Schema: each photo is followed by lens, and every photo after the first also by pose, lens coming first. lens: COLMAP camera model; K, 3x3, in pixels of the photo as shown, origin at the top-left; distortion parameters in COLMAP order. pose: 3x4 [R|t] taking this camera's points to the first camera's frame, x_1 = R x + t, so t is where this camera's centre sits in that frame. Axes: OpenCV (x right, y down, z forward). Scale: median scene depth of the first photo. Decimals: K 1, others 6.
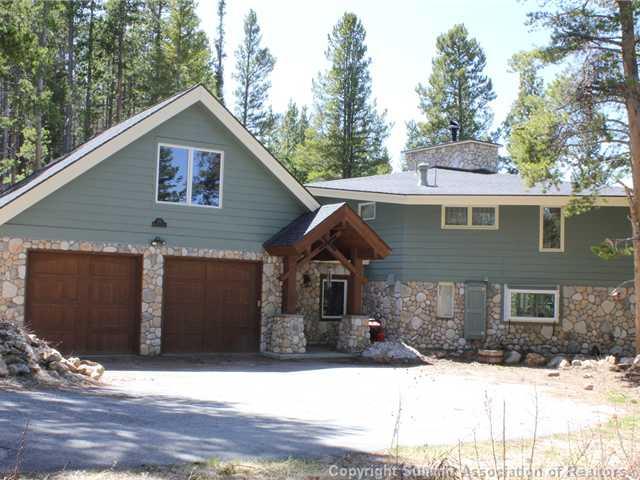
lens RADIAL K [[559.7, 0, 319.9], [0, 559.7, 253.3], [0, 0, 1]] dist [-0.093657, 0.006472]
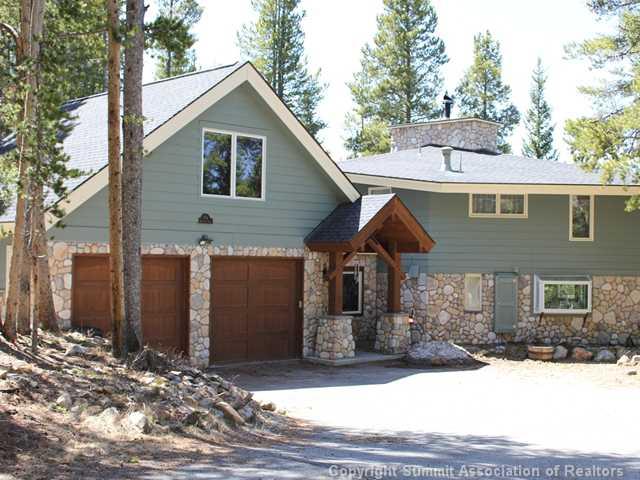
lens RADIAL K [[627.1, 0, 320.0], [0, 627.1, 240.0], [0, 0, 1]] dist [-0.122490, 0.120451]
pose [[0.988923, -0.010033, 0.148092, -0.213269], [0.006626, 0.999702, 0.023477, -0.036006], [-0.148284, -0.022236, 0.988695, -0.008339]]
